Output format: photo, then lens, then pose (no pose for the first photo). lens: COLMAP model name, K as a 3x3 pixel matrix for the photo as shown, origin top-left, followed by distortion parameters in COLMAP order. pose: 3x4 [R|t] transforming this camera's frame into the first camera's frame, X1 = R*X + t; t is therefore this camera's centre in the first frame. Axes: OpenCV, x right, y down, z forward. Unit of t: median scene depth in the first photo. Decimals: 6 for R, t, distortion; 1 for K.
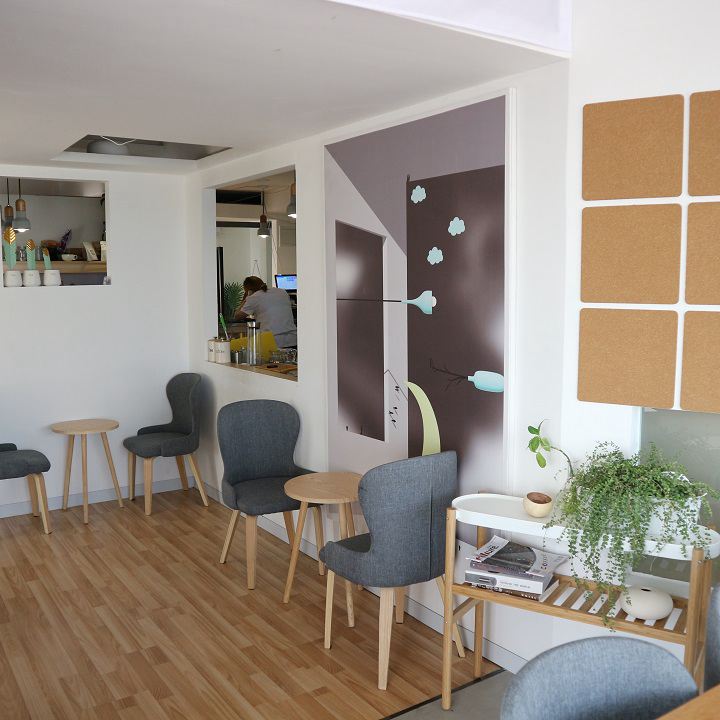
lens RADIAL K [[736.9, 0, 360.0], [0, 736.9, 360.0], [0, 0, 1]] dist [-0.141439, 0.099378]
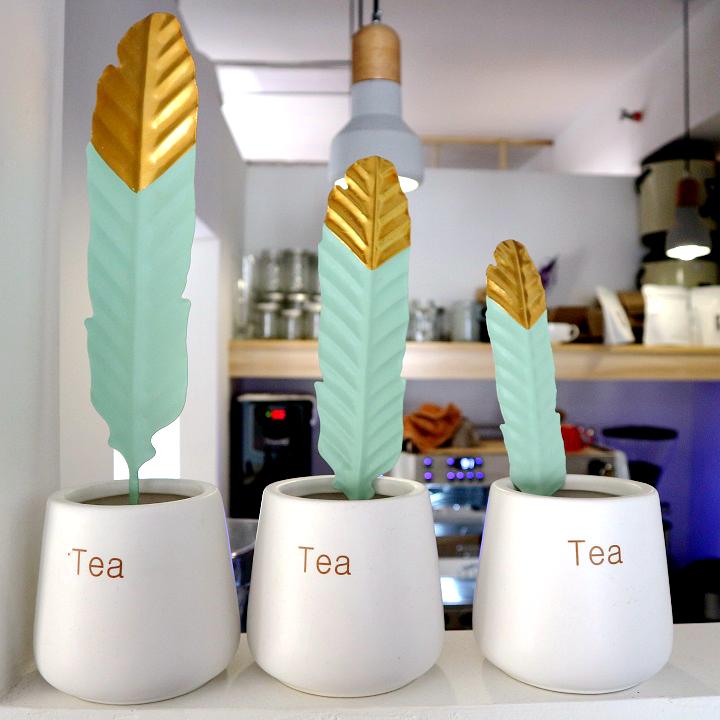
lens RADIAL K [[736.9, 0, 360.0], [0, 736.9, 360.0], [0, 0, 1]] dist [-0.141439, 0.099378]
pose [[0.840436, 0.013398, -0.541746, -0.145067], [-0.075776, 0.992778, -0.093003, -0.045003], [0.536587, 0.119215, 0.835381, 0.329025]]
